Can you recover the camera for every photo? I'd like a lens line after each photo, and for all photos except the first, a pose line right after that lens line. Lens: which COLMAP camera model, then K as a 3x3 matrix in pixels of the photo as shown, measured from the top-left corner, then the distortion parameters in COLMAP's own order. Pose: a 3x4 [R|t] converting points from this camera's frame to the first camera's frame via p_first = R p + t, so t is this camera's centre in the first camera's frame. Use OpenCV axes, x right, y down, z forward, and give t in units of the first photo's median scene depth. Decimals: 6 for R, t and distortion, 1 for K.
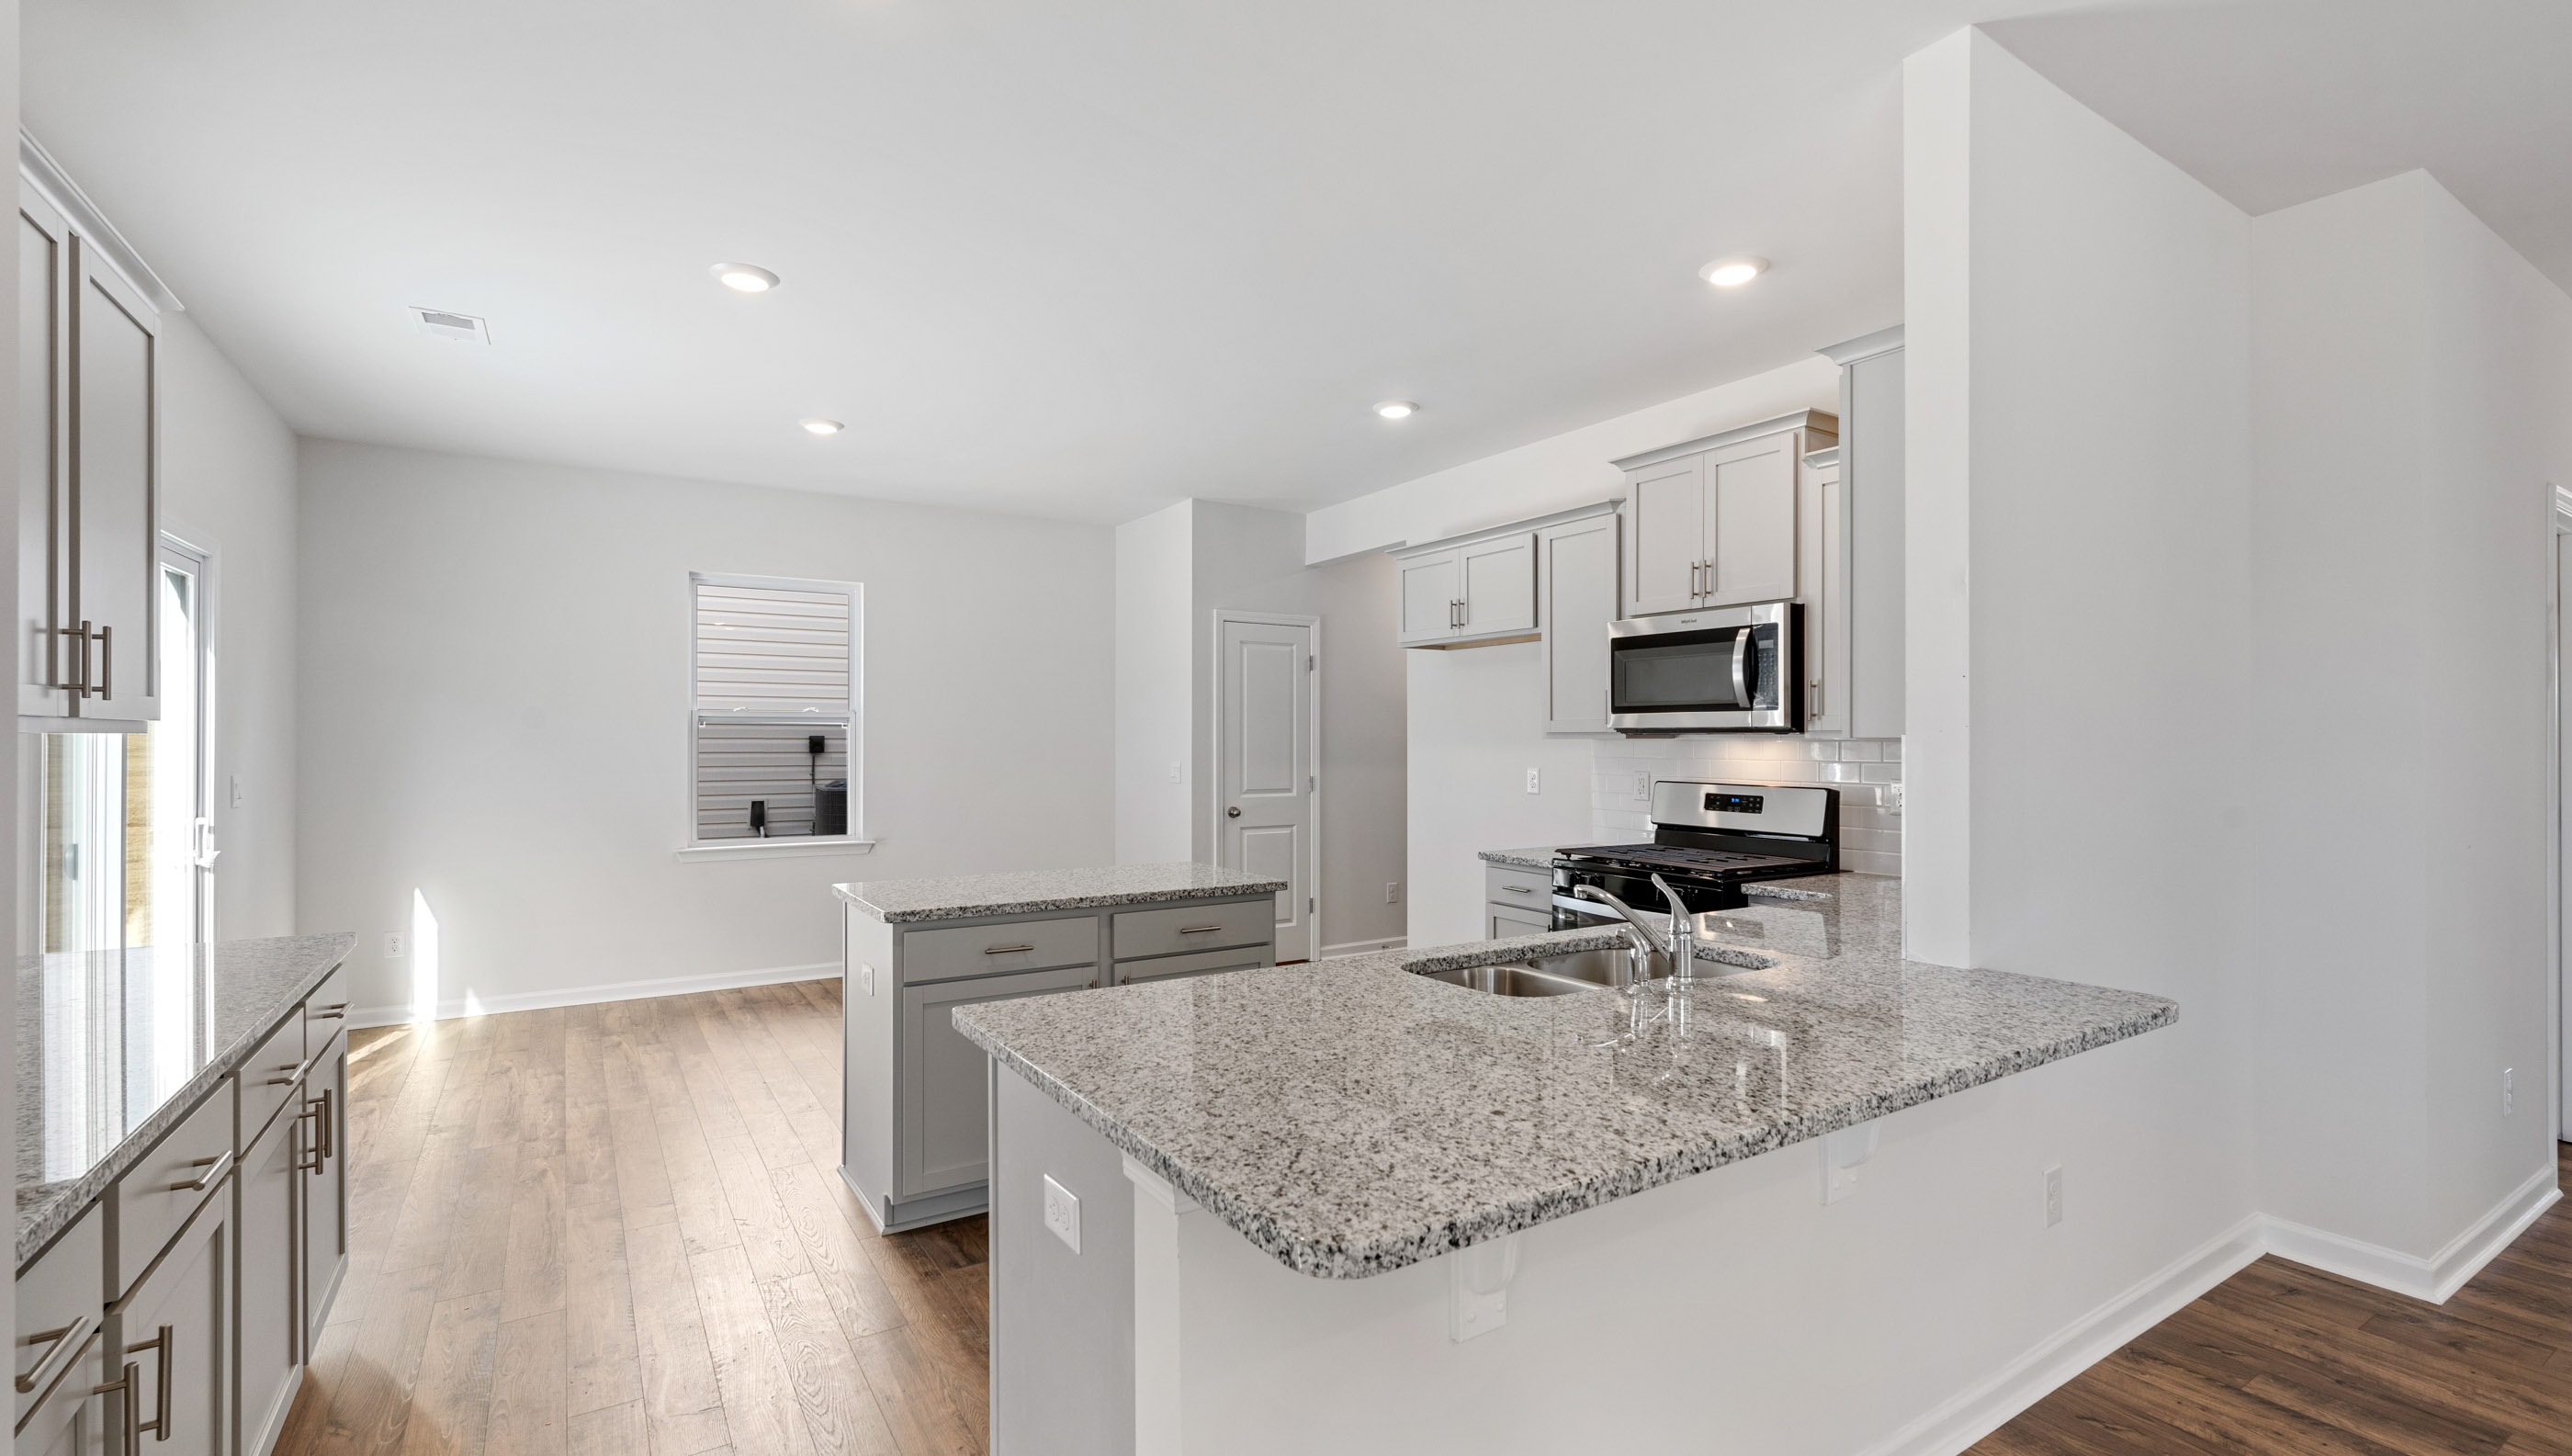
lens RADIAL K [[1114.9, 0, 1286.0], [0, 1114.9, 728.0], [0, 0, 1]] dist [-0.004329, -0.000125]
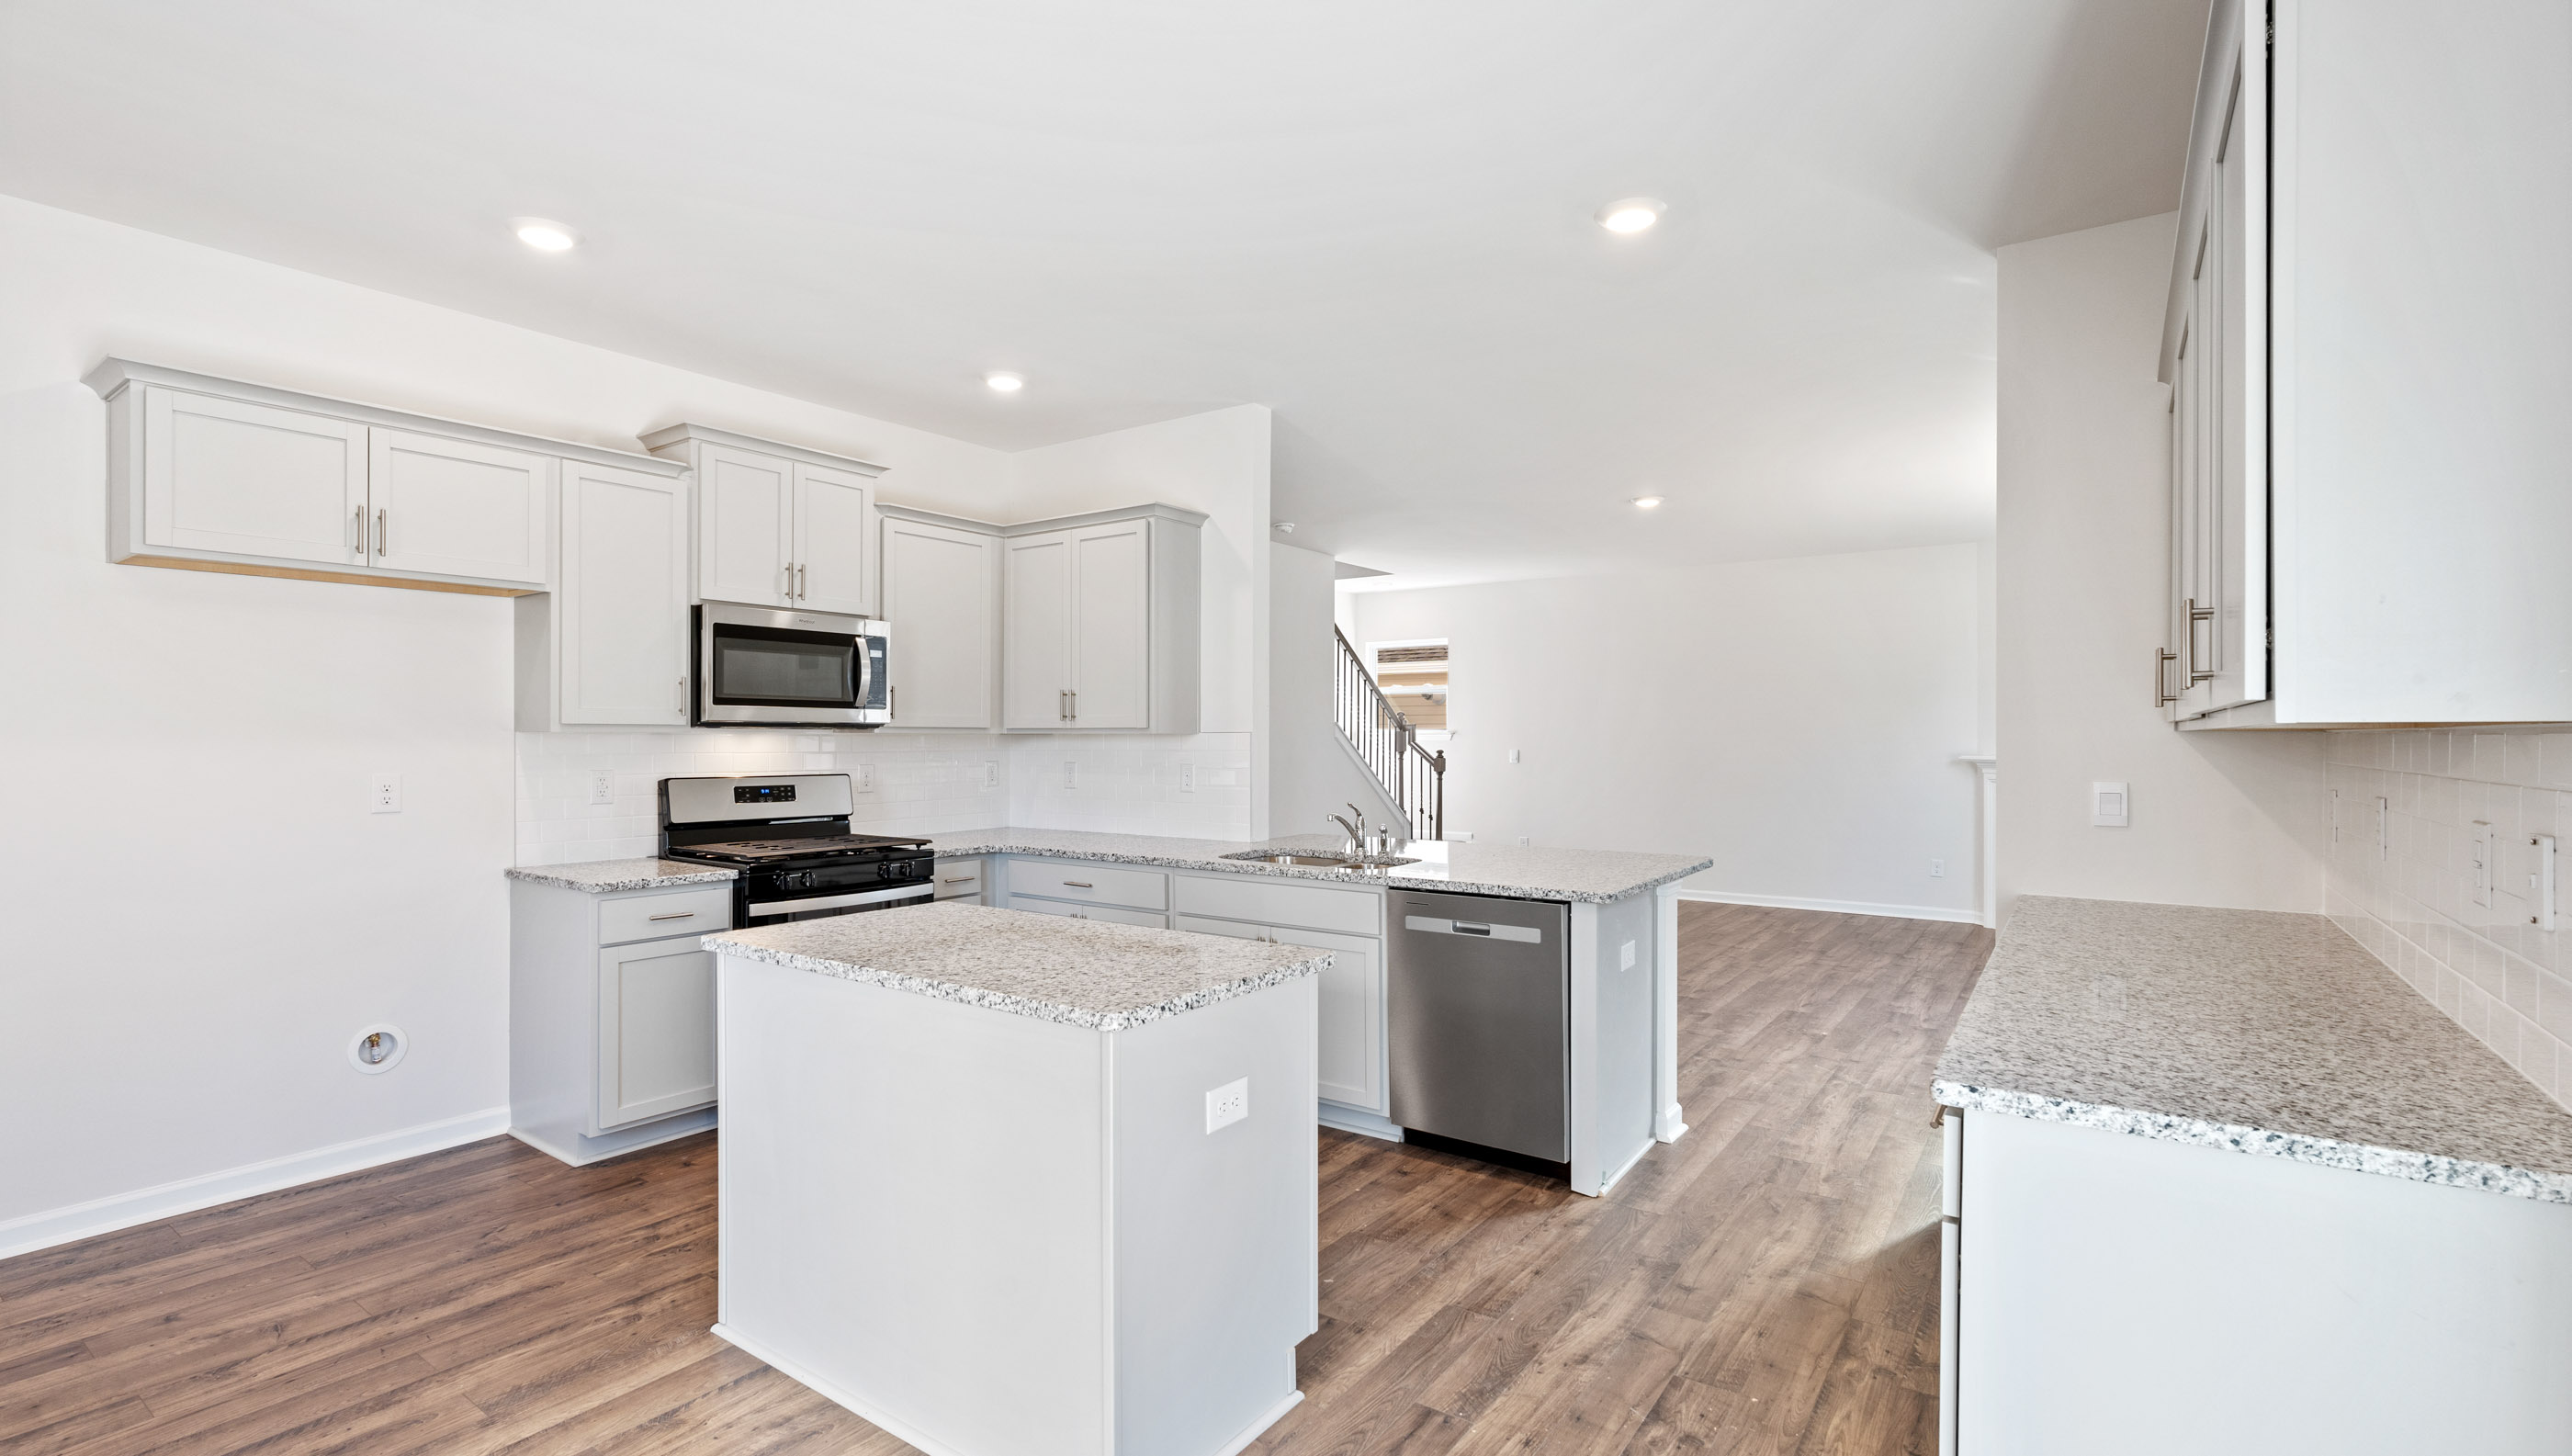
lens RADIAL K [[1114.9, 0, 1286.0], [0, 1114.9, 728.0], [0, 0, 1]] dist [-0.004329, -0.000125]
pose [[-0.386465, 0.002019, 0.922302, -0.757282], [-0.010774, 0.999919, -0.006704, 0.007097], [-0.922241, -0.012528, -0.386412, 0.953472]]
